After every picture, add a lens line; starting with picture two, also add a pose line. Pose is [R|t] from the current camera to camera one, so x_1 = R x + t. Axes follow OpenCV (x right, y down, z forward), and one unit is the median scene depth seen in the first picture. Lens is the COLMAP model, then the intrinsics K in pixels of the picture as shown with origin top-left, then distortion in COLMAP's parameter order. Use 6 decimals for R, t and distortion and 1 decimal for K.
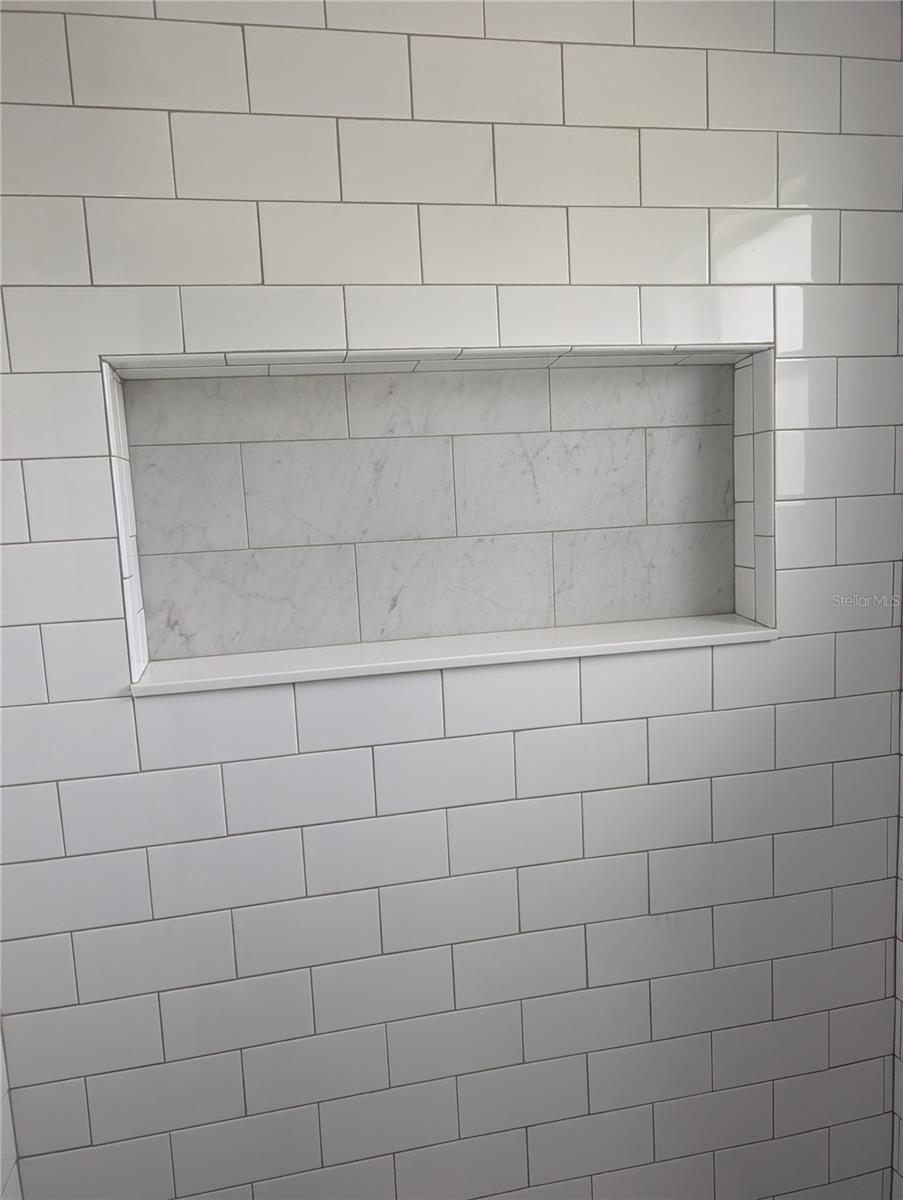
lens RADIAL K [[864.2, 0, 442.1], [0, 864.2, 603.4], [0, 0, 1]] dist [0.022865, -0.024884]
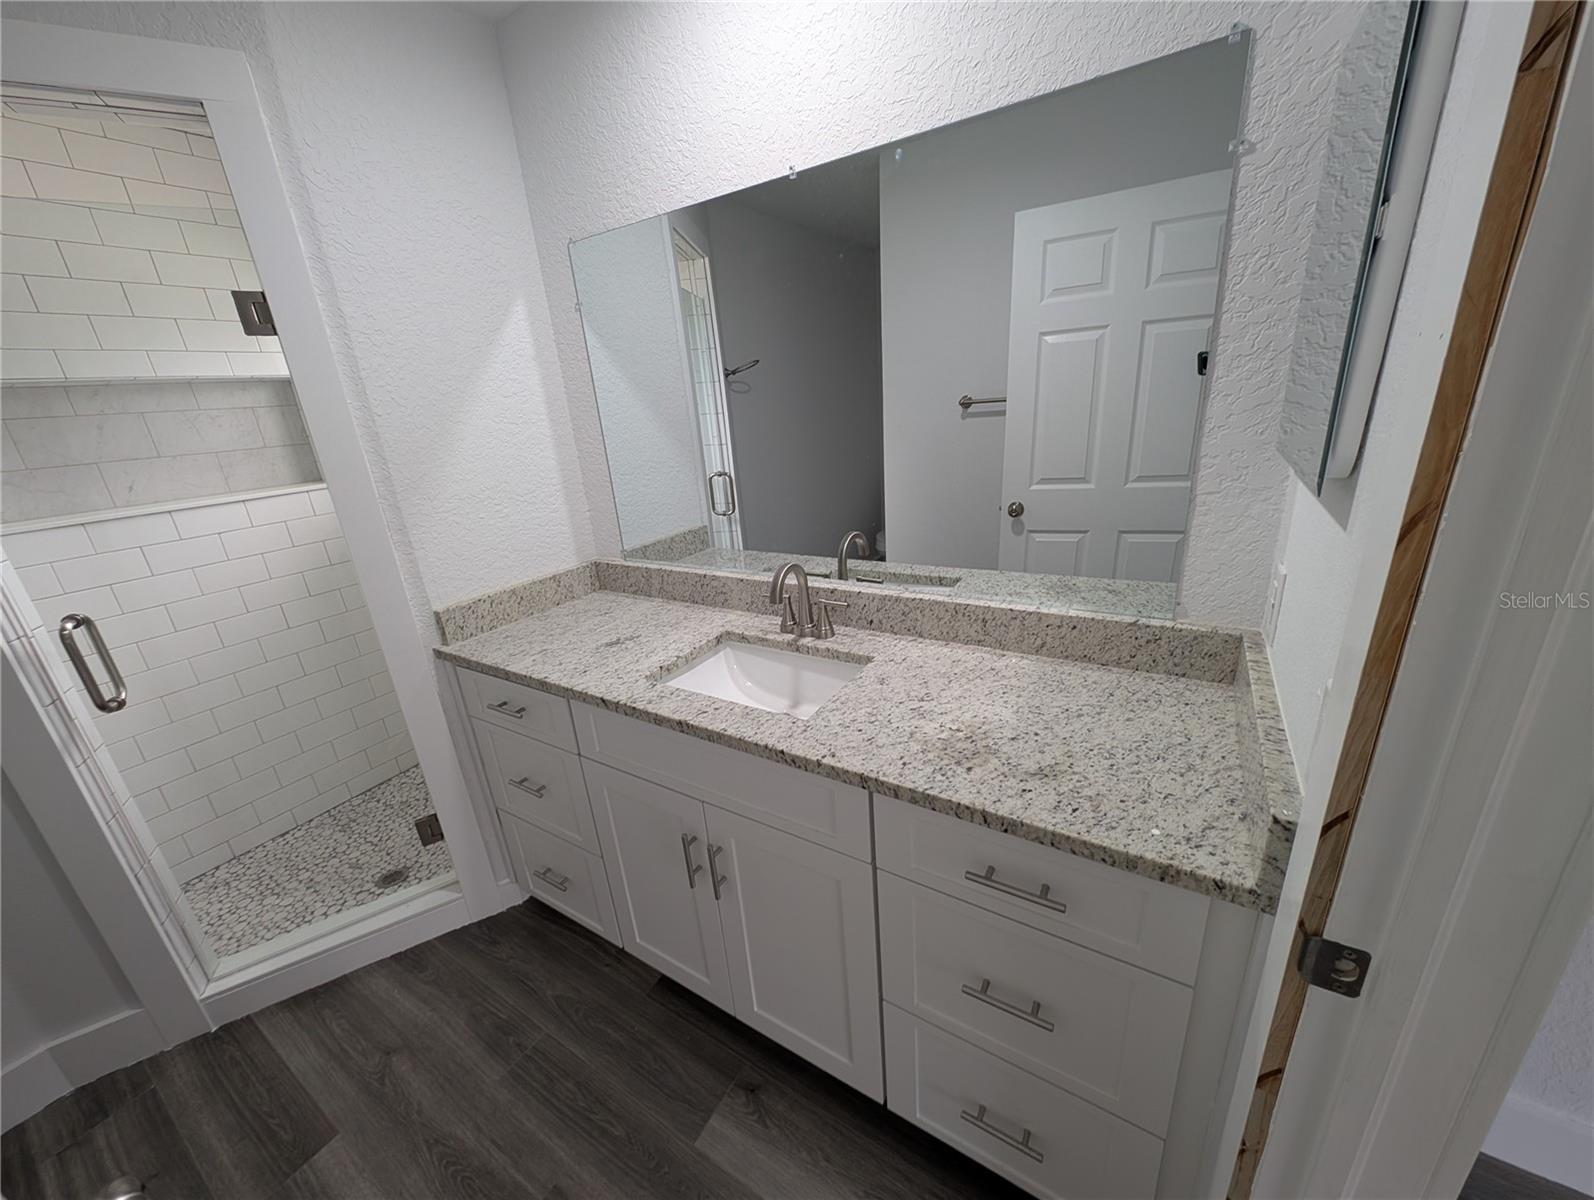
lens RADIAL K [[600.0, 0, 800.3], [0, 600.0, 601.1], [0, 0, 1]] dist [0.005717, -0.002869]
pose [[0.682644, -0.242474, 0.689350, -0.017229], [0.132020, 0.968744, 0.210013, 0.196349], [-0.718726, -0.052357, 0.693319, -1.471377]]
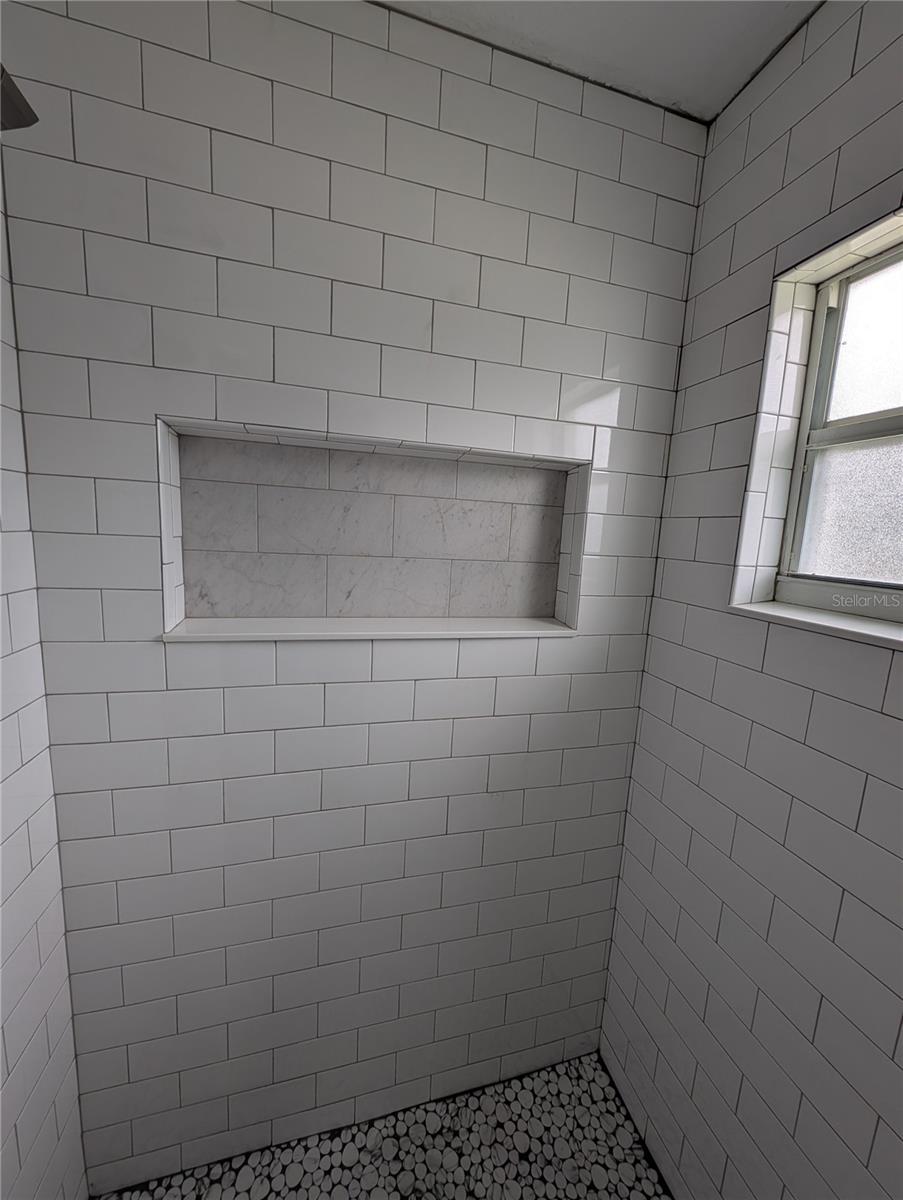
lens RADIAL K [[451.7, 0, 451.5], [0, 451.7, 599.1], [0, 0, 1]] dist [0.005717, -0.002869]
pose [[0.992356, 0.090221, 0.084201, 0.065739], [-0.092103, 0.995573, 0.018736, -0.026084], [-0.082138, -0.026347, 0.996273, 0.147861]]
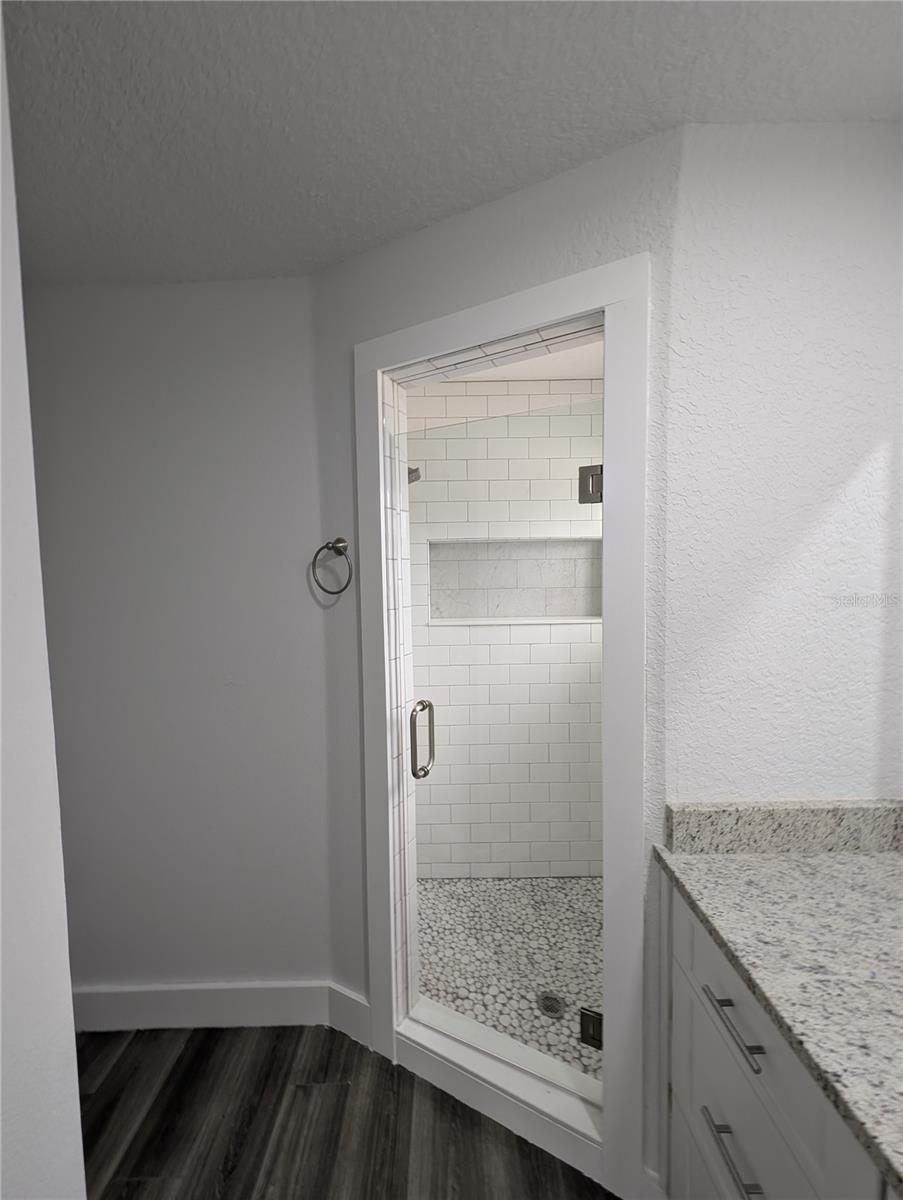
lens RADIAL K [[451.7, 0, 446.5], [0, 451.7, 590.5], [0, 0, 1]] dist [0.005717, -0.002869]
pose [[0.981482, 0.043419, -0.186570, 0.082153], [-0.057085, 0.996016, -0.068508, 0.076074], [0.182852, 0.077890, 0.980050, -0.884706]]
